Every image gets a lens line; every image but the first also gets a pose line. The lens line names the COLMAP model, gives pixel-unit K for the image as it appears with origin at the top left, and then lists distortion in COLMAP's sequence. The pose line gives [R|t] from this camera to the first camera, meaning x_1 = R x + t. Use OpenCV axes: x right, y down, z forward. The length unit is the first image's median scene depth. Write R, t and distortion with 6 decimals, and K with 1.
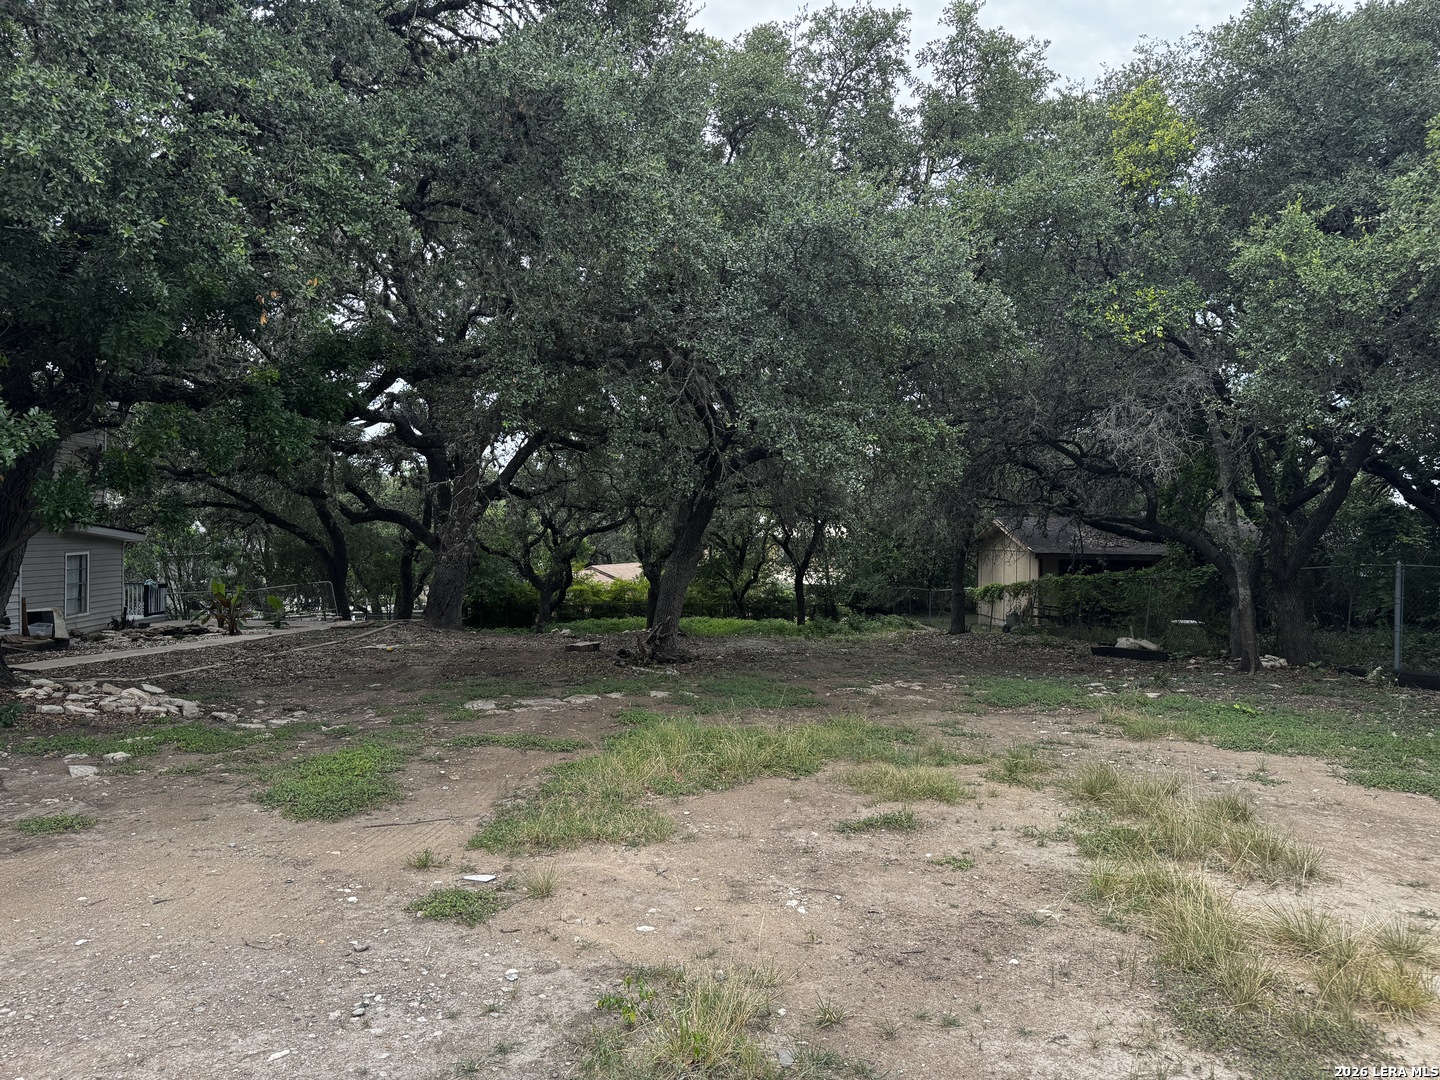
lens RADIAL K [[1014.4, 0, 705.5], [0, 1014.4, 535.5], [0, 0, 1]] dist [0.075224, -0.061910]
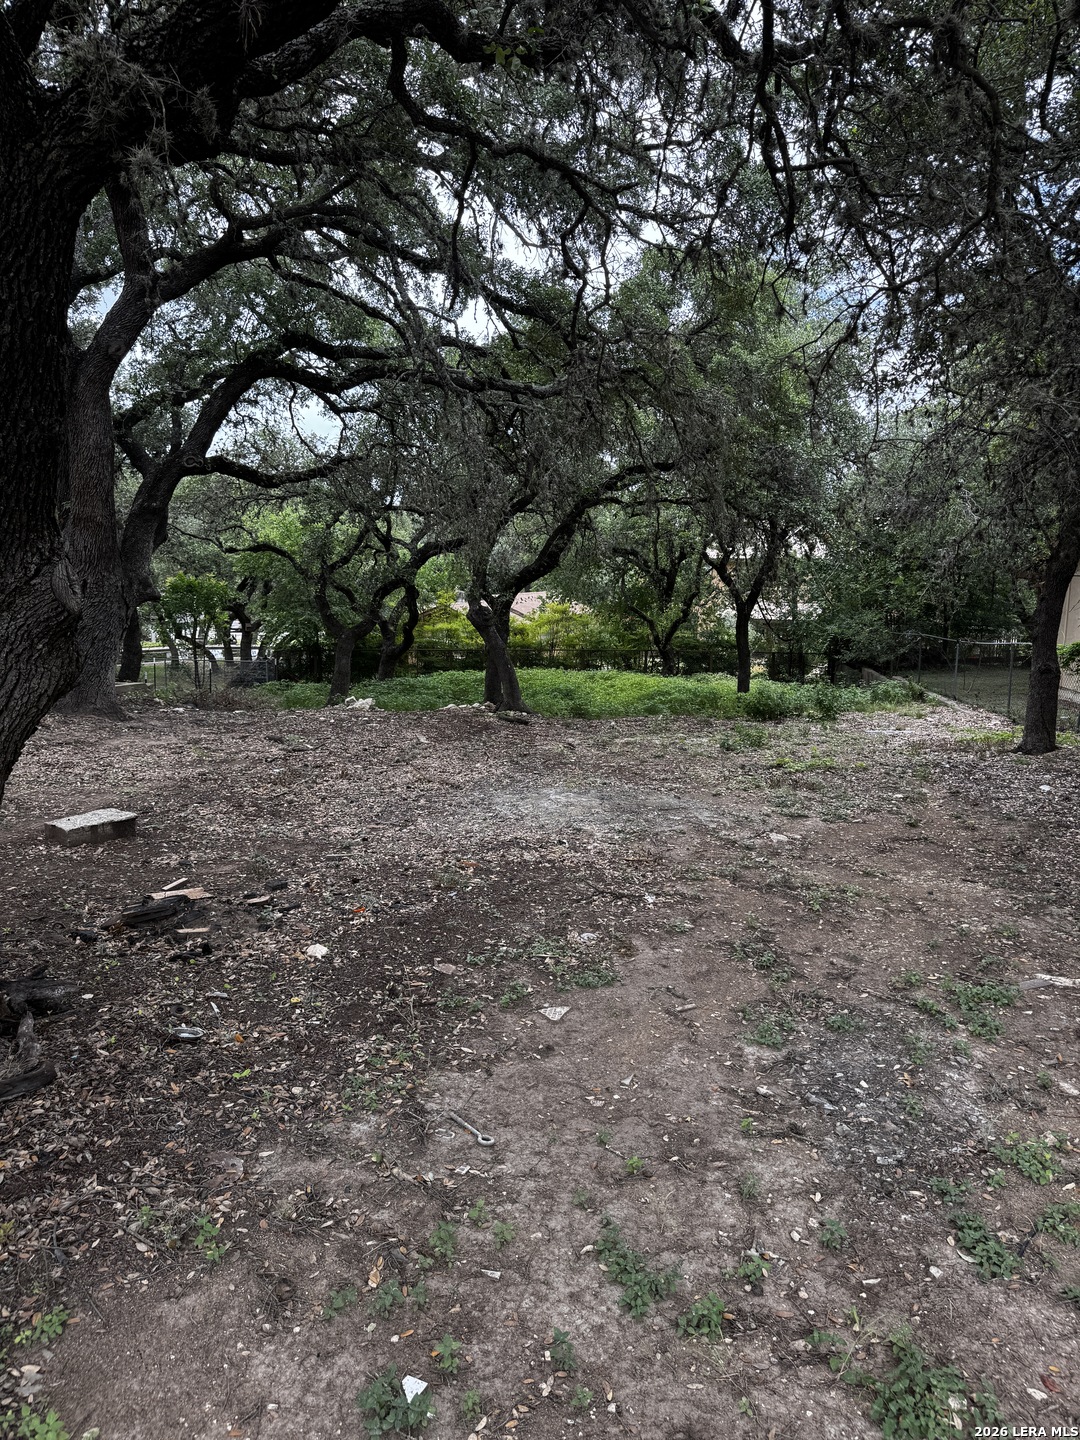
lens RADIAL K [[1014.4, 0, 525.3], [0, 1014.4, 720.8], [0, 0, 1]] dist [0.075224, -0.061910]
pose [[0.988445, 0.023972, -0.149670, 0.187753], [-0.000099, 0.987516, 0.157516, 0.012066], [0.151578, -0.155681, 0.976108, 1.165231]]
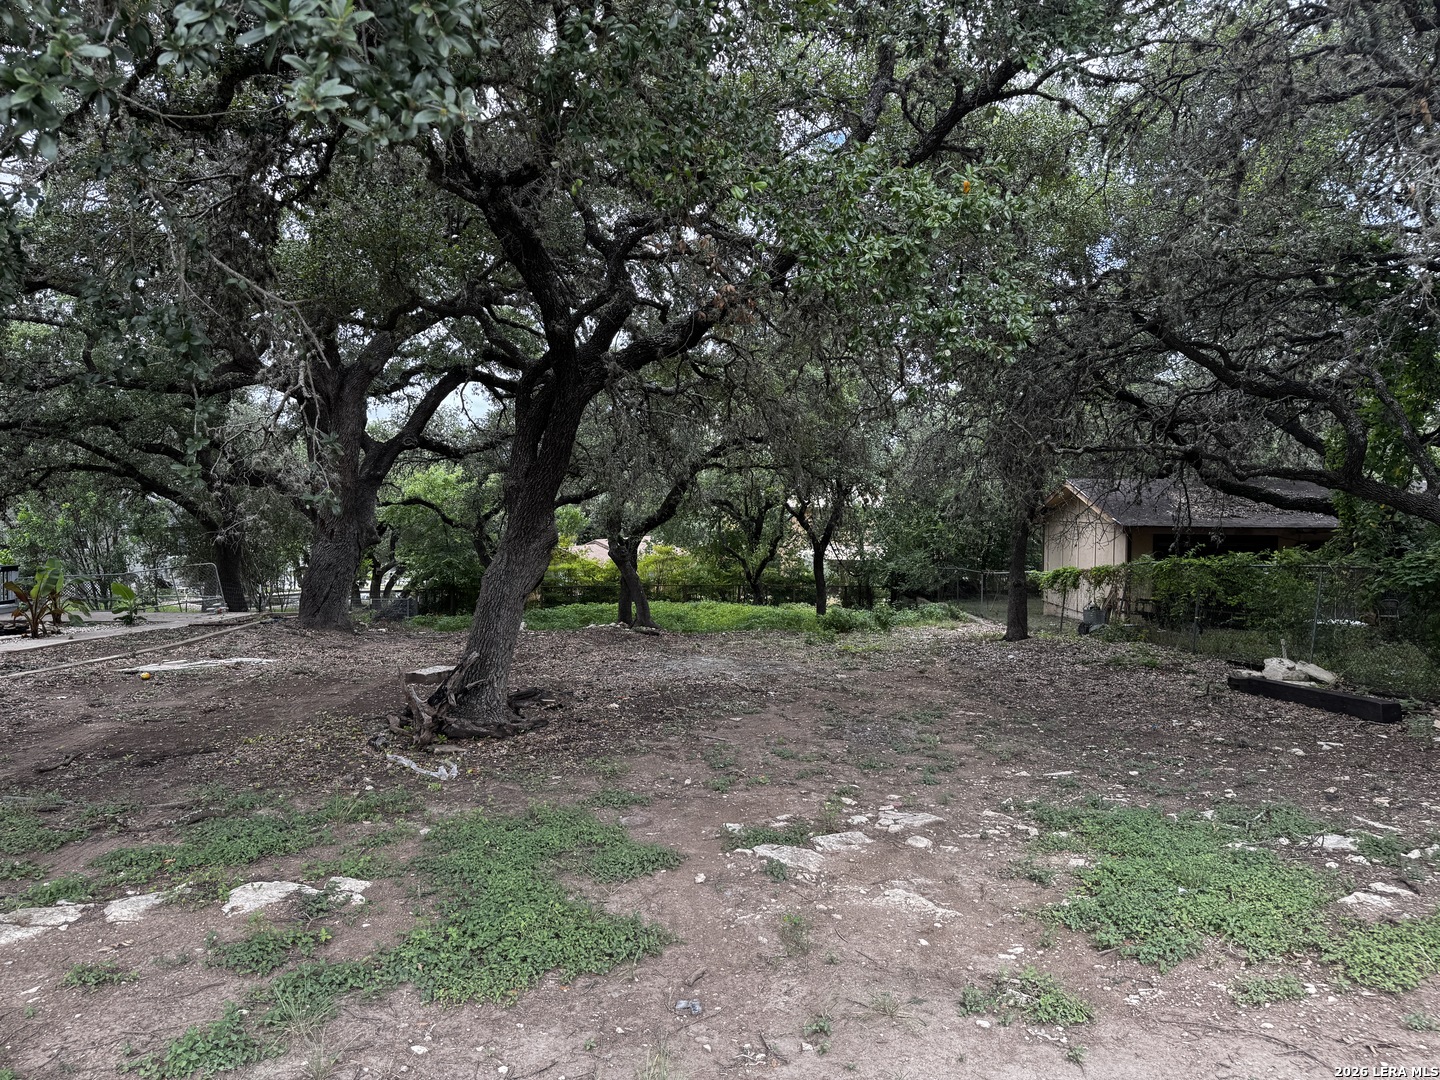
lens RADIAL K [[1014.4, 0, 709.2], [0, 1014.4, 545.2], [0, 0, 1]] dist [0.075224, -0.061910]
pose [[0.998674, -0.000904, -0.051474, 0.162897], [0.002917, 0.999233, 0.039056, 0.003066], [0.051399, -0.039154, 0.997910, 0.651052]]
